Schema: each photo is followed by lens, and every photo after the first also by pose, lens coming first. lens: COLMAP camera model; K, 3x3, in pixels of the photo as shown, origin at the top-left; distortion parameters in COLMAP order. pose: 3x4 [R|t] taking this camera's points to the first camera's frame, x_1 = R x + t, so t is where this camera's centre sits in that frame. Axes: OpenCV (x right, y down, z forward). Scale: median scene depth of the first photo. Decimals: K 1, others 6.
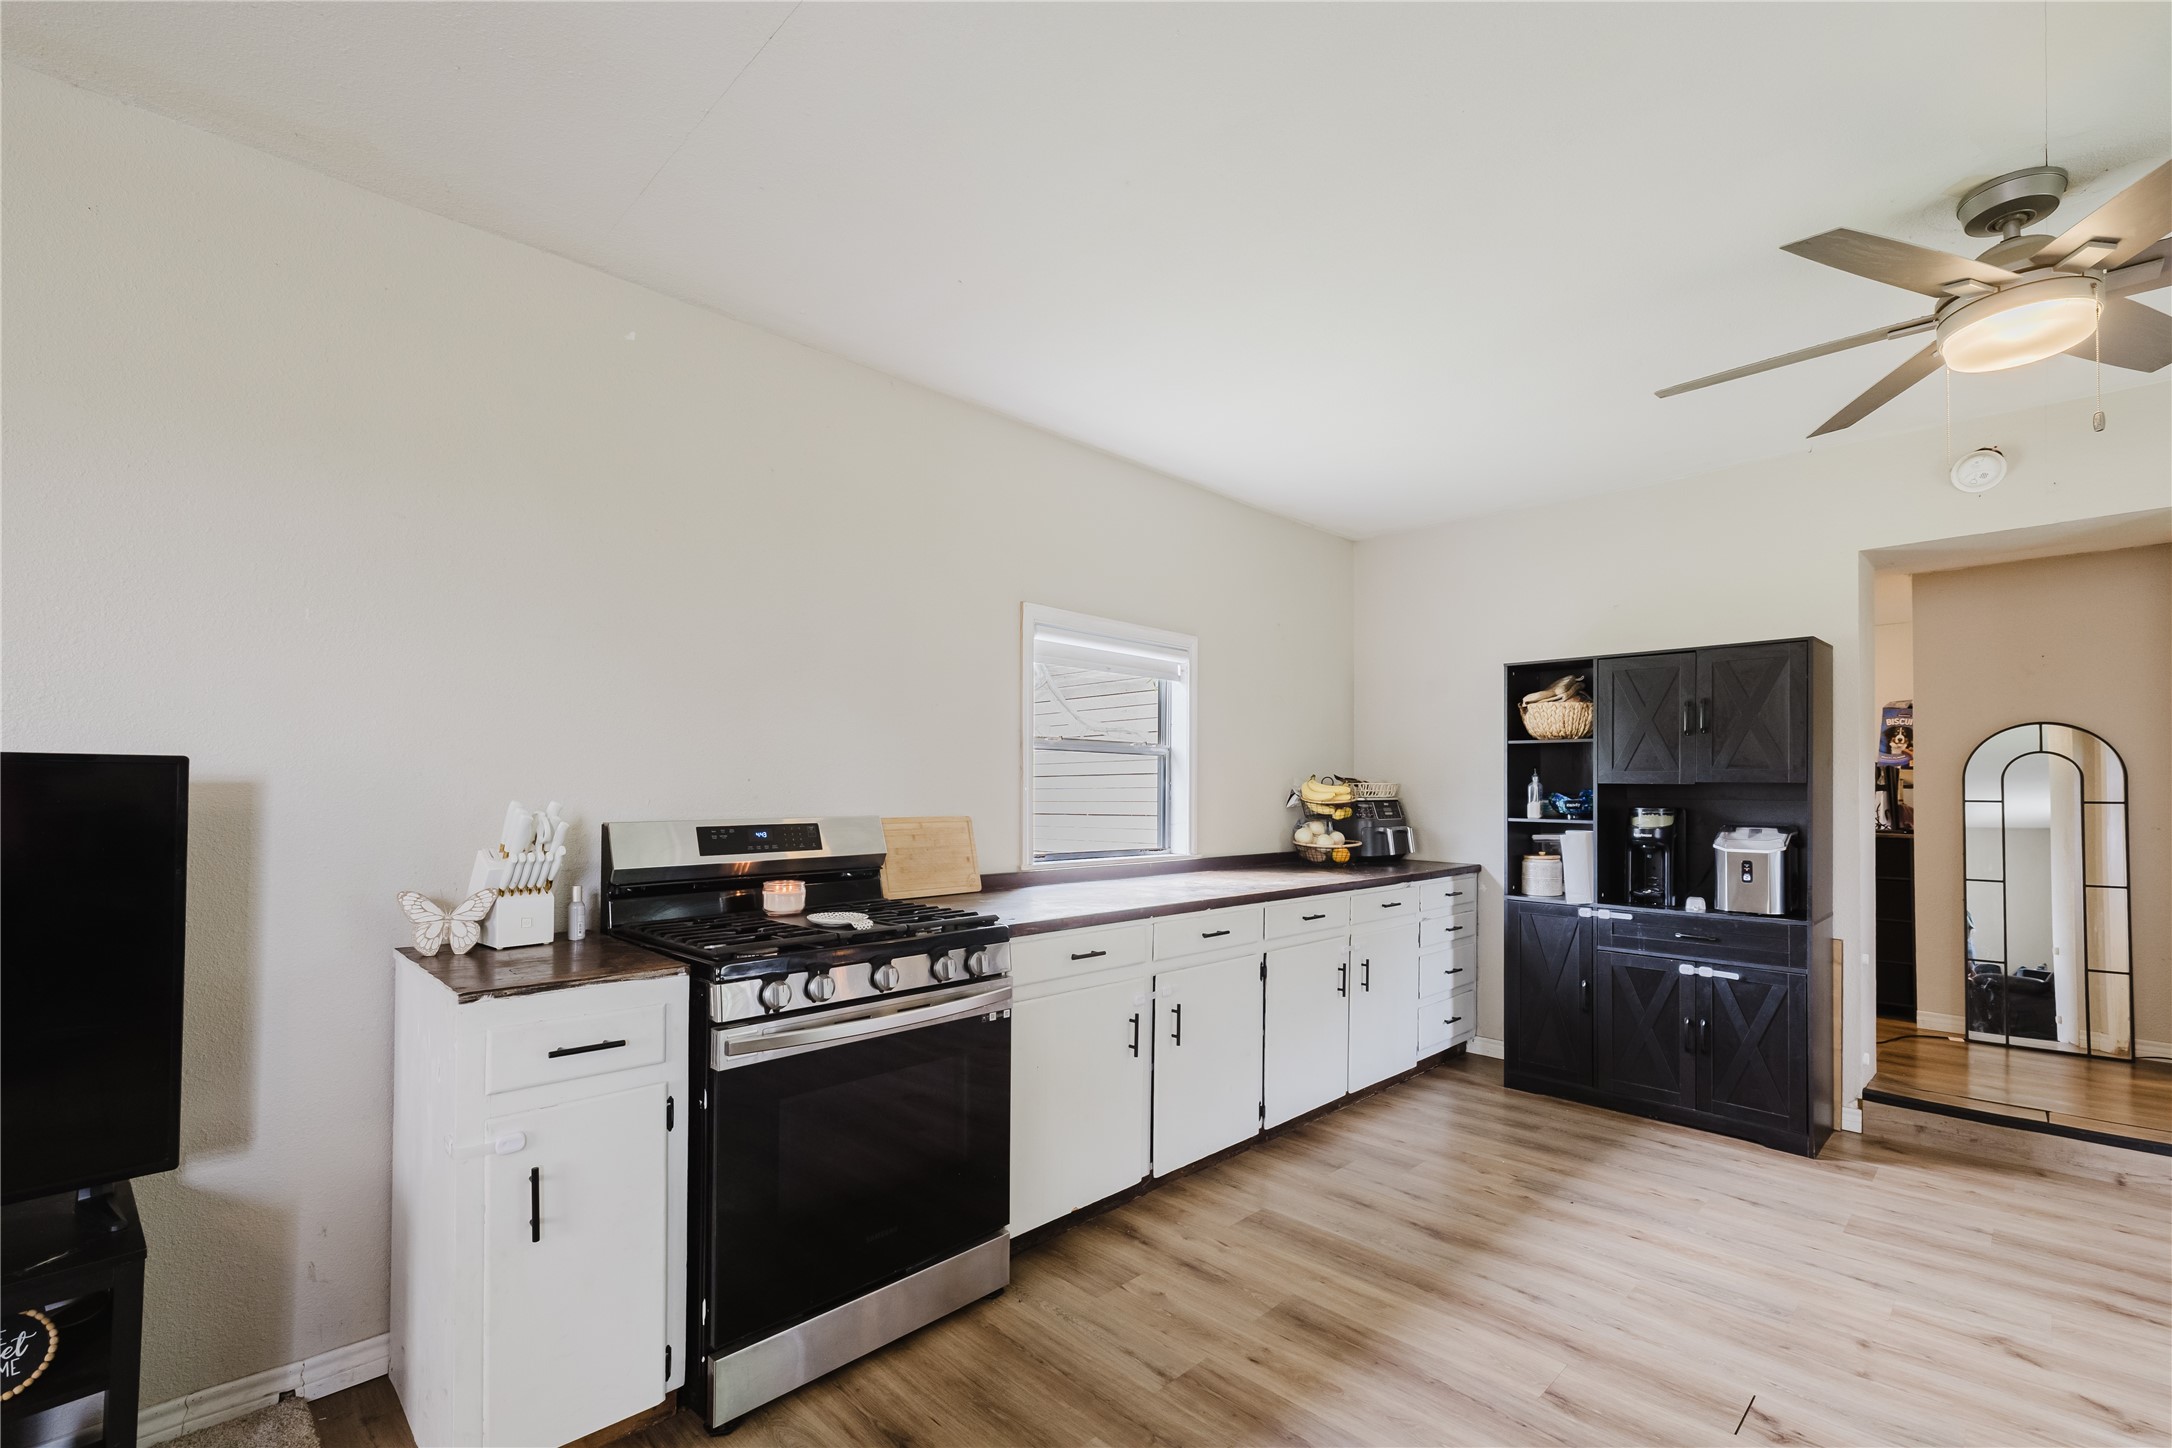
lens RADIAL K [[1005.9, 0, 1036.8], [0, 1005.9, 771.4], [0, 0, 1]] dist [0.008423, -0.000364]
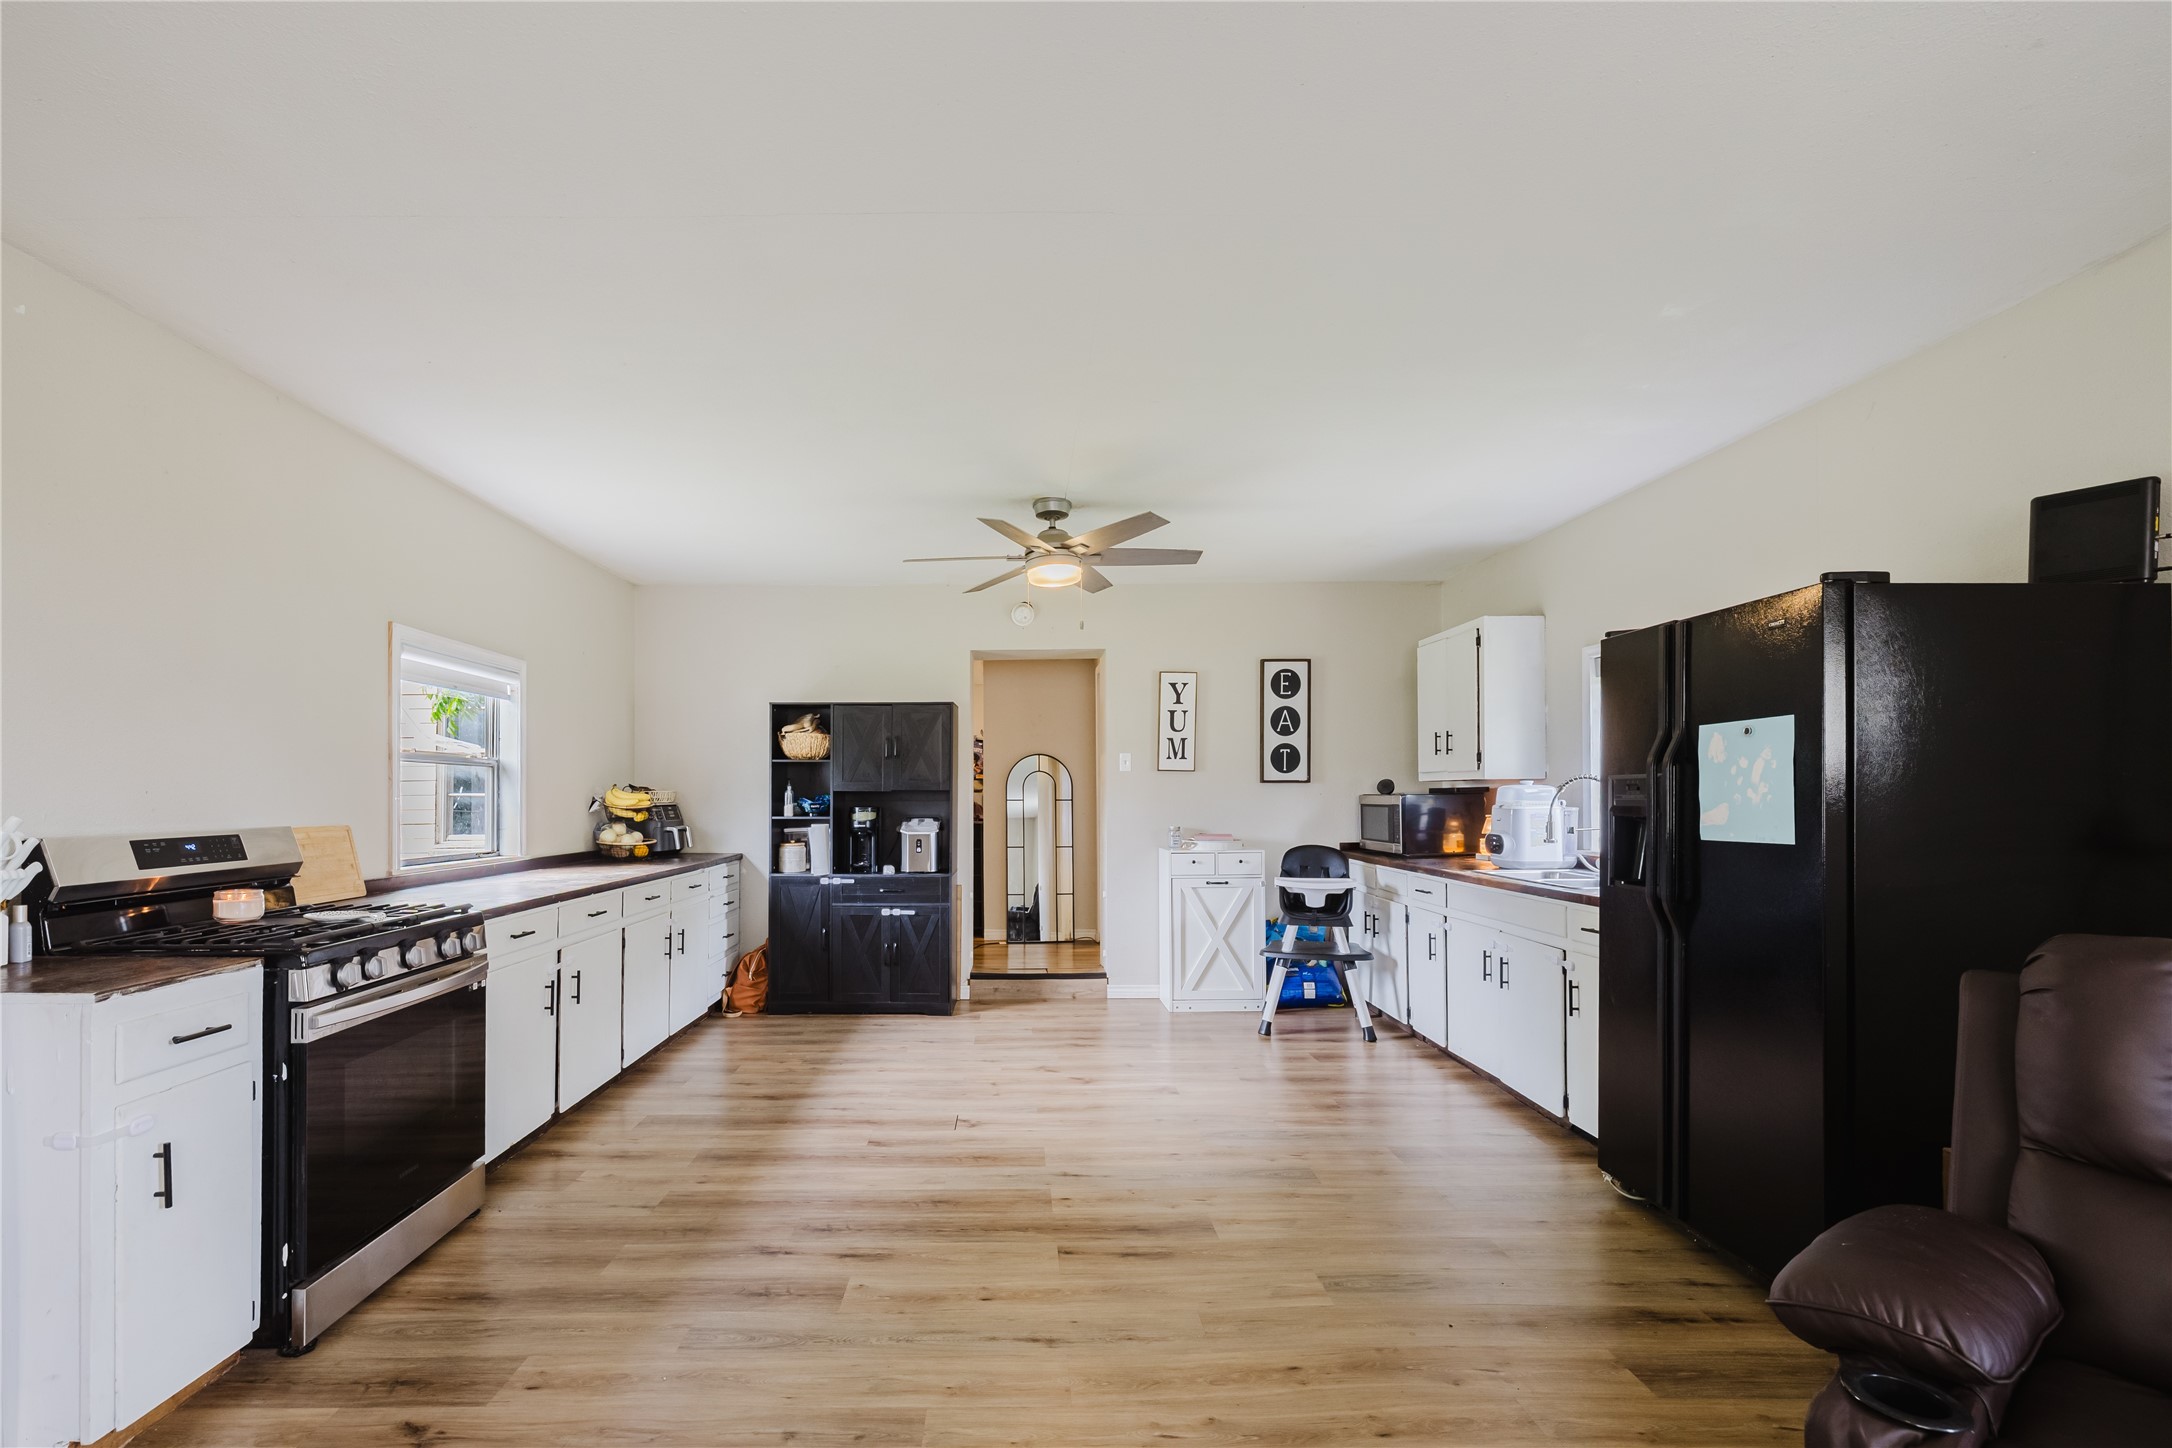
lens RADIAL K [[983.2, 0, 1067.6], [0, 983.2, 805.5], [0, 0, 1]] dist [0.000826, 0.000055]
pose [[0.670301, -0.015038, 0.741937, -0.282158], [-0.006576, 0.999635, 0.026202, -0.006680], [-0.742060, -0.022442, 0.669958, -0.205937]]
